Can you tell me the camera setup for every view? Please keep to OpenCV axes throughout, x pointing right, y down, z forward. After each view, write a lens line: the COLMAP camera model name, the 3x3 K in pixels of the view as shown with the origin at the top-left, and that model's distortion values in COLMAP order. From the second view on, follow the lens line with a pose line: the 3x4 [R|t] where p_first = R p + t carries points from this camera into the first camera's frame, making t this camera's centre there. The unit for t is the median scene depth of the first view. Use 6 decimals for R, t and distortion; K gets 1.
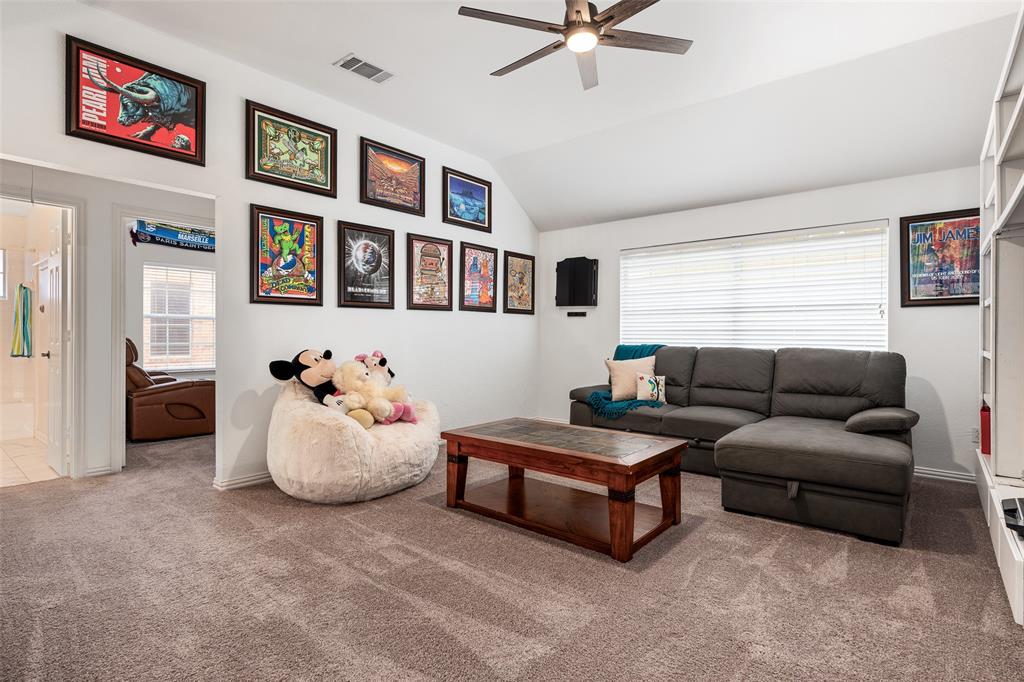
lens RADIAL K [[520.1, 0, 512.0], [0, 520.1, 341.0], [0, 0, 1]] dist [-0.001247, 0.001694]
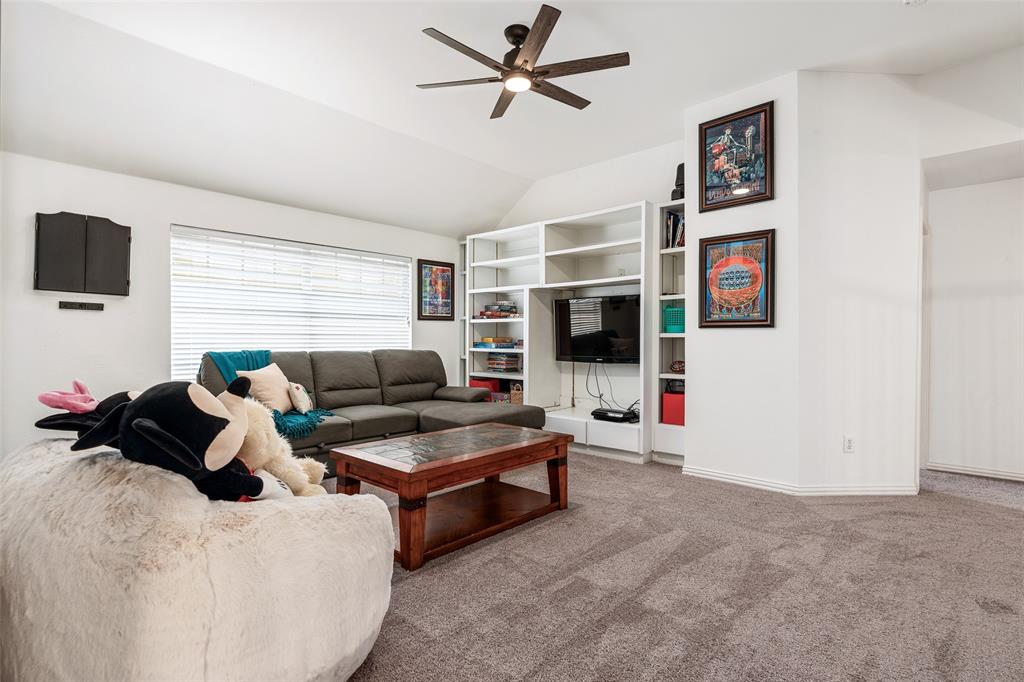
lens RADIAL K [[520.1, 0, 512.0], [0, 520.1, 341.0], [0, 0, 1]] dist [-0.001247, 0.001694]
pose [[0.039866, -0.009588, 0.999159, -0.702478], [0.006150, 0.999937, 0.009350, -0.017011], [-0.999186, 0.005773, 0.039923, 0.662827]]
